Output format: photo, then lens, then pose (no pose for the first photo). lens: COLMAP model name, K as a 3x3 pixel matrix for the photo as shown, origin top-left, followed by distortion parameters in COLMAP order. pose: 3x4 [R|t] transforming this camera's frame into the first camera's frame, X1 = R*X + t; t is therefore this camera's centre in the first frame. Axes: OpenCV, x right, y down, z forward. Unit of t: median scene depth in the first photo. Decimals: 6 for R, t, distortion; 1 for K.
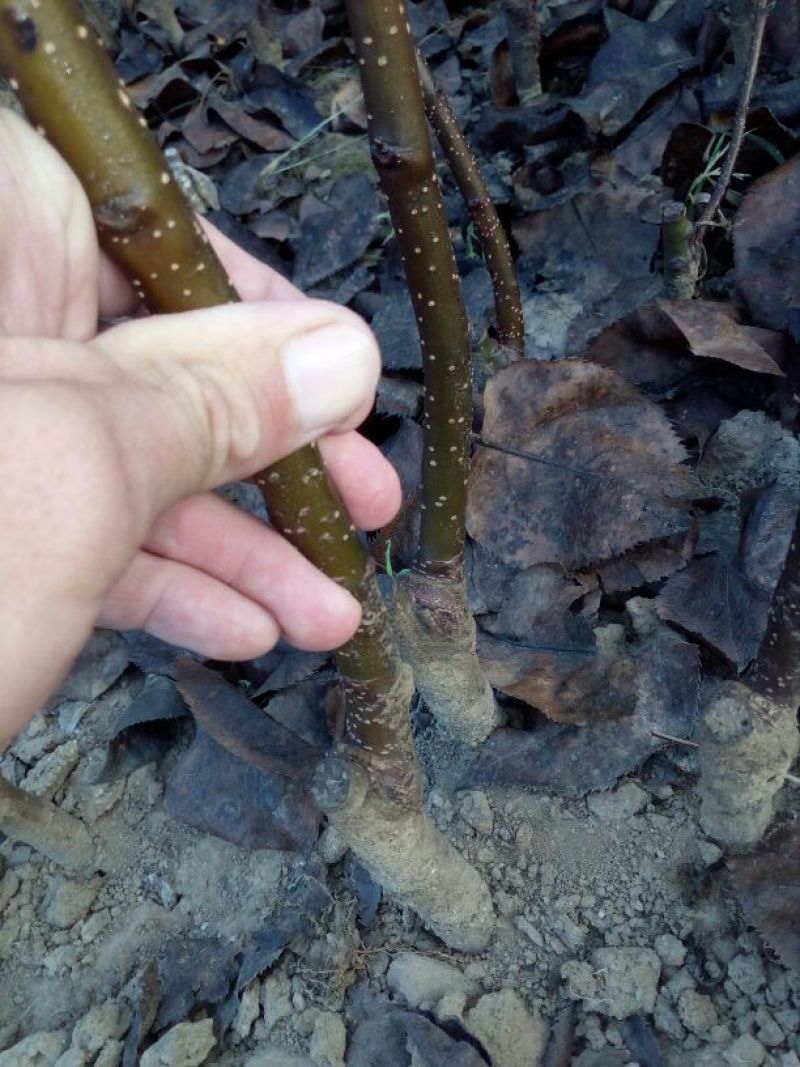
lens RADIAL K [[849.8, 0, 400.0], [0, 849.8, 533.5], [0, 0, 1]] dist [0.083755, -0.158420]
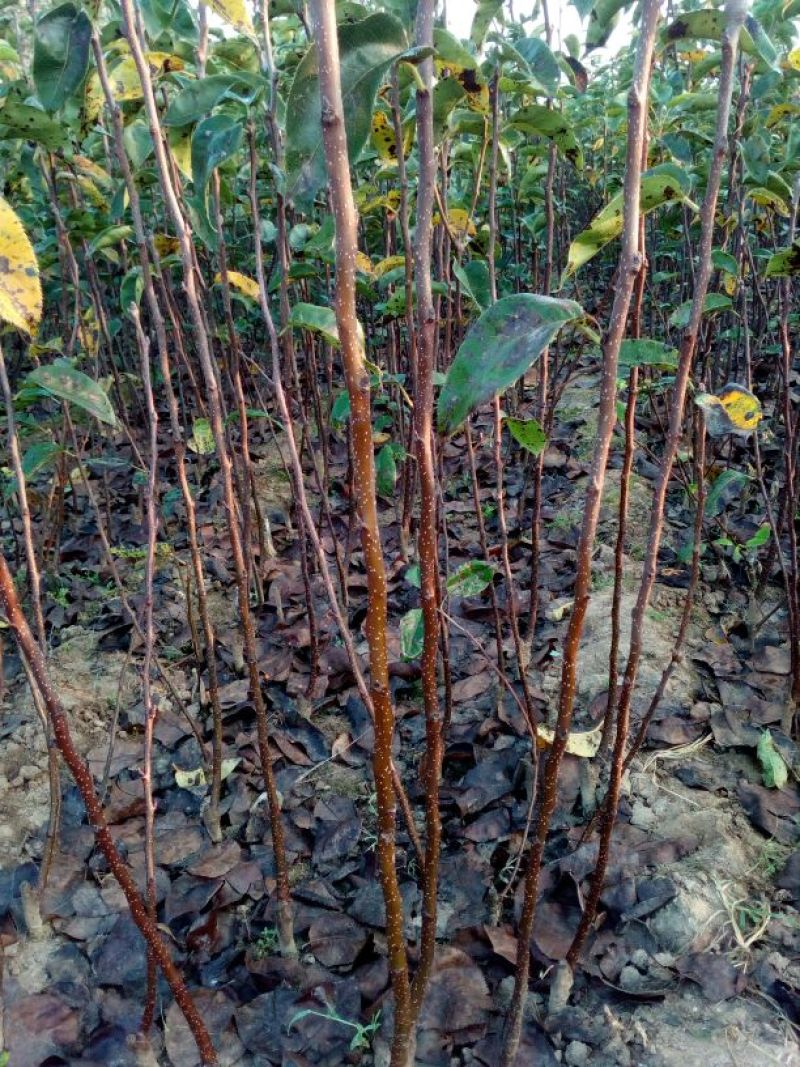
lens RADIAL K [[849.8, 0, 400.0], [0, 849.8, 533.5], [0, 0, 1]] dist [0.083755, -0.158420]
pose [[0.964728, 0.233957, 0.120681, -0.451526], [-0.143446, 0.851586, -0.504207, 0.061970], [-0.220733, 0.469111, 0.855109, -1.453578]]
